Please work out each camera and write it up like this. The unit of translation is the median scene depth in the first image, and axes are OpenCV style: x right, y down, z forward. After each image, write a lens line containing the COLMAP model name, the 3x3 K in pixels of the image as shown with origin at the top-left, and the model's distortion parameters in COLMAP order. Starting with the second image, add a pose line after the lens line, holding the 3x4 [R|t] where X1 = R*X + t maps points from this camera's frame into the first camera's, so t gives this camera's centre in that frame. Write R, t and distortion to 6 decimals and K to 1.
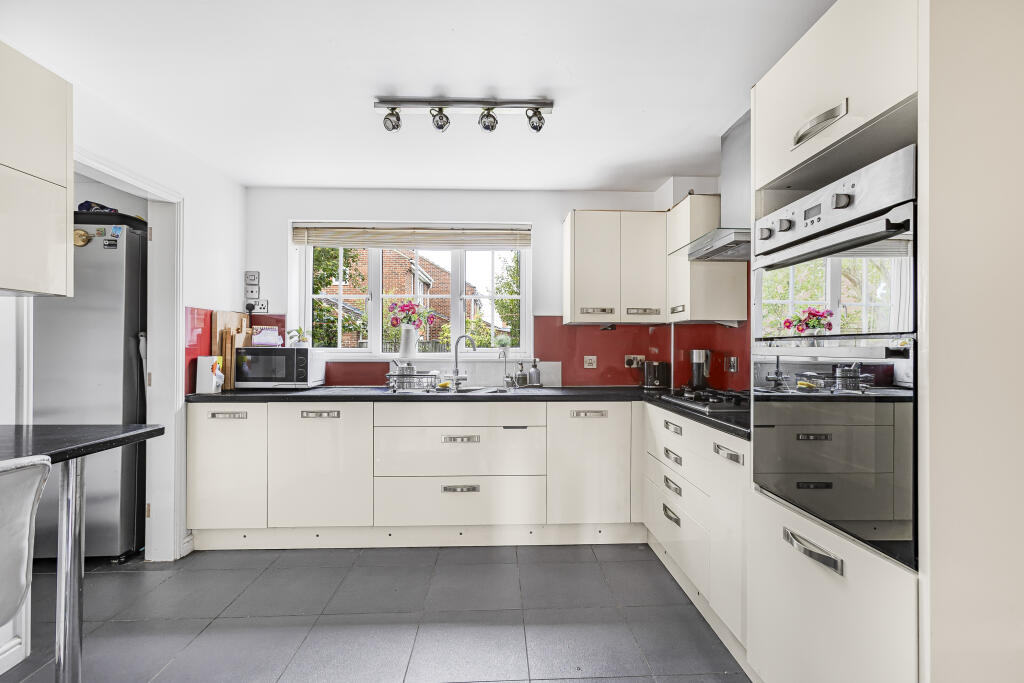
lens RADIAL K [[465.0, 0, 510.1], [0, 465.0, 341.9], [0, 0, 1]] dist [-0.002221, 0.003910]
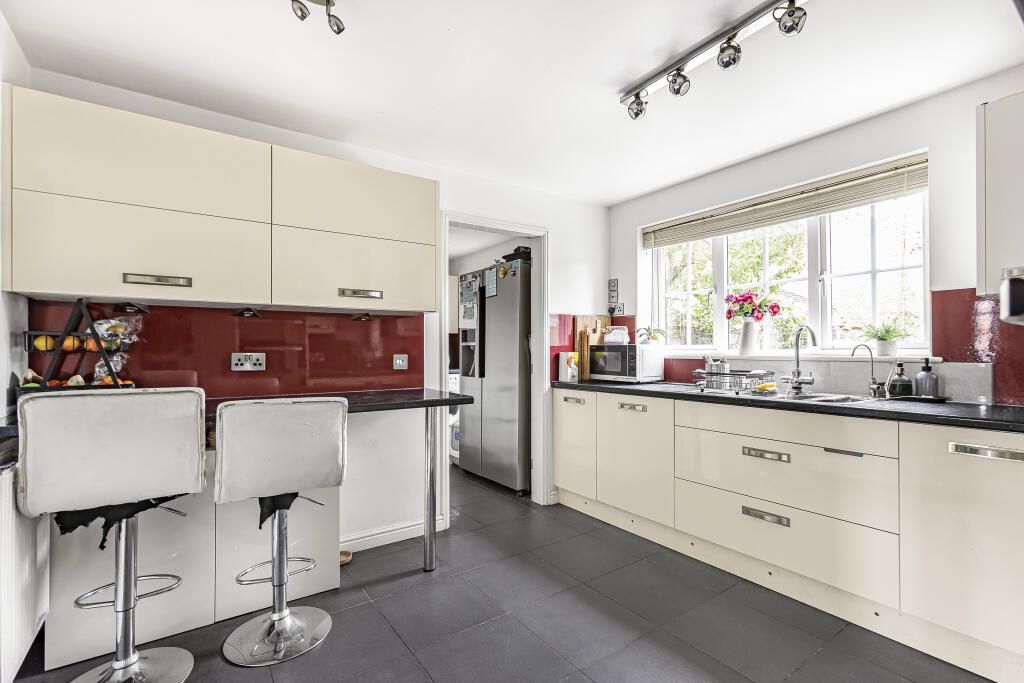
lens RADIAL K [[465.0, 0, 511.8], [0, 465.0, 347.4], [0, 0, 1]] dist [-0.002221, 0.003910]
pose [[0.547002, -0.008470, -0.837088, 0.303839], [0.012933, 0.999915, -0.001666, 0.017675], [0.837031, -0.009915, 0.547066, 0.179822]]
